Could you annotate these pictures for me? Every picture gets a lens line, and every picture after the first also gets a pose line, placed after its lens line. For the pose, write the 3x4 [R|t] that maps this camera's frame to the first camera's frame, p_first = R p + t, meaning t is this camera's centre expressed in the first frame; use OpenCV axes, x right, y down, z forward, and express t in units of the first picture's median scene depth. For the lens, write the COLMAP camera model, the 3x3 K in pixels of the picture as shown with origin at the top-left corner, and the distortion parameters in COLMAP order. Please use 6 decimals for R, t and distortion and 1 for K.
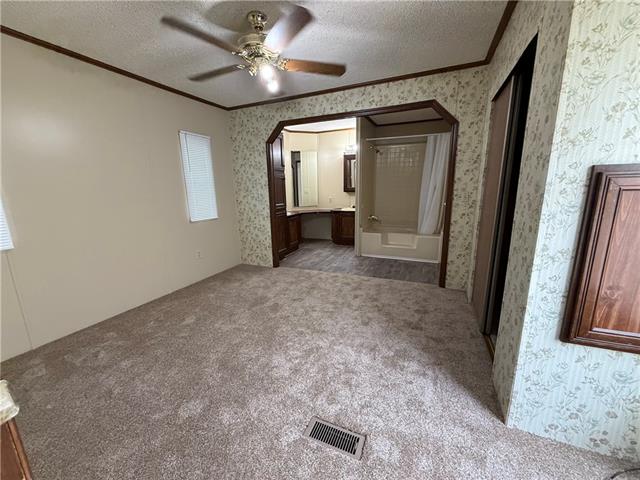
lens RADIAL K [[256.7, 0, 318.7], [0, 256.7, 241.7], [0, 0, 1]] dist [0.000375, 0.000130]
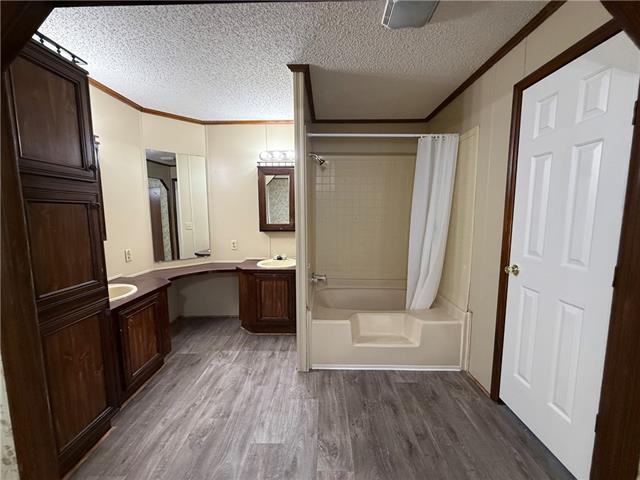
lens RADIAL K [[256.7, 0, 318.7], [0, 256.7, 241.7], [0, 0, 1]] dist [0.000375, 0.000130]
pose [[0.923754, -0.030651, 0.381757, 0.004507], [0.071733, 0.992999, -0.093848, -0.126087], [-0.376207, 0.114078, 0.919486, 0.499922]]
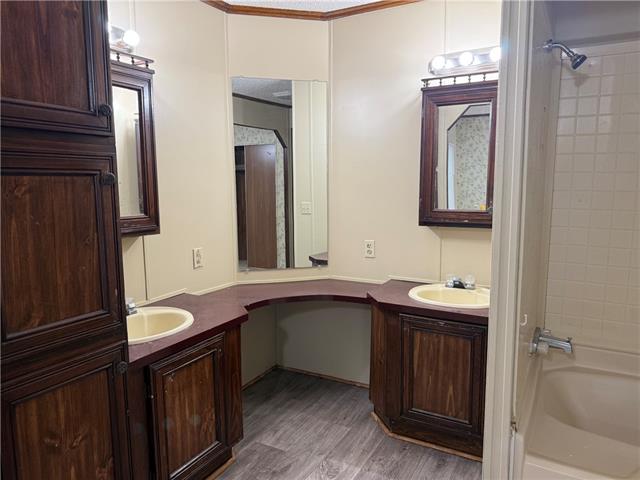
lens RADIAL K [[449.8, 0, 320.0], [0, 449.8, 240.0], [0, 0, 1]] dist [0.073153, -0.115318]
pose [[0.995223, 0.020976, -0.095348, 0.044573], [-0.029576, 0.995530, -0.089695, -0.150543], [0.093041, 0.092086, 0.991395, 0.587255]]
